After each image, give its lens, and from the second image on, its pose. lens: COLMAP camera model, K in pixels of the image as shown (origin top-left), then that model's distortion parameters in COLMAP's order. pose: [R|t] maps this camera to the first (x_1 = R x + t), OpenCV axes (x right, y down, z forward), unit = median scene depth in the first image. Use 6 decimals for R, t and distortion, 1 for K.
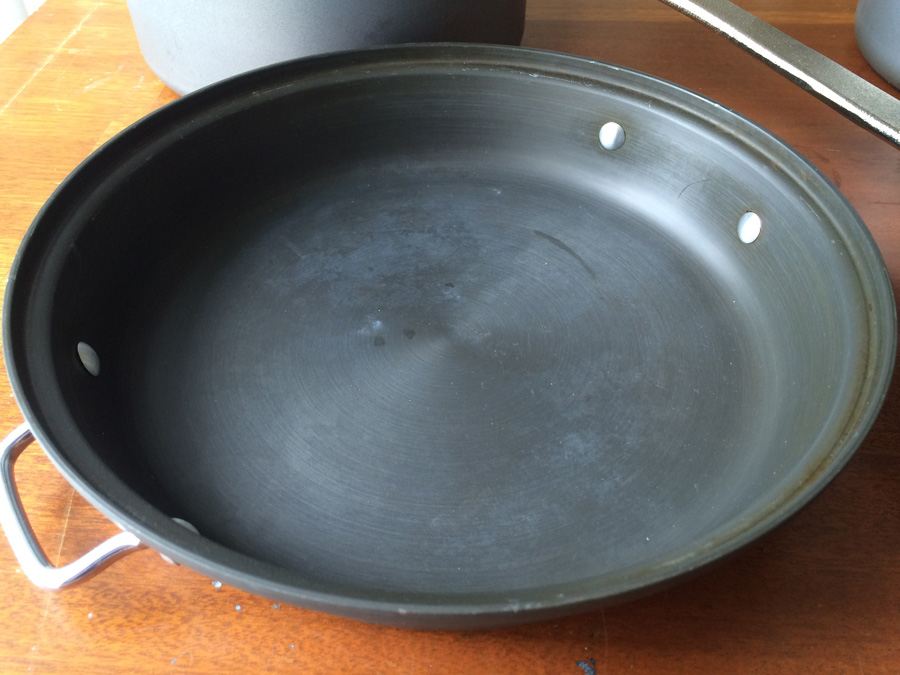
lens RADIAL K [[758.8, 0, 453.1], [0, 758.8, 333.4], [0, 0, 1]] dist [0.073603, -0.113423]
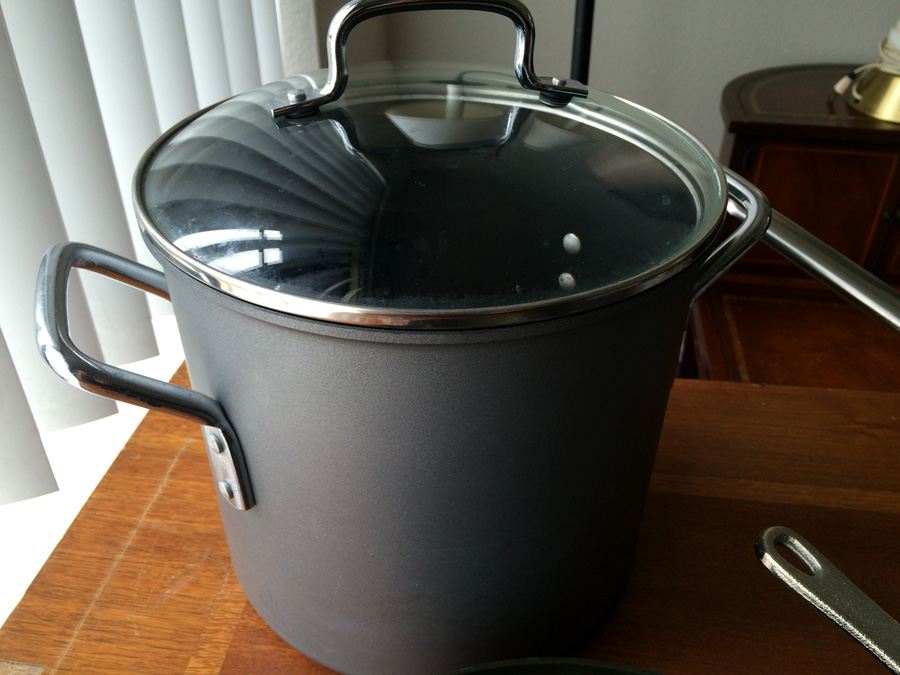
lens RADIAL K [[758.8, 0, 453.1], [0, 758.8, 333.4], [0, 0, 1]] dist [0.073603, -0.113423]
pose [[0.997865, 0.044778, -0.047539, -0.097896], [-0.052559, 0.982698, -0.177604, -0.462587], [0.038763, 0.179723, 0.982953, 0.040698]]
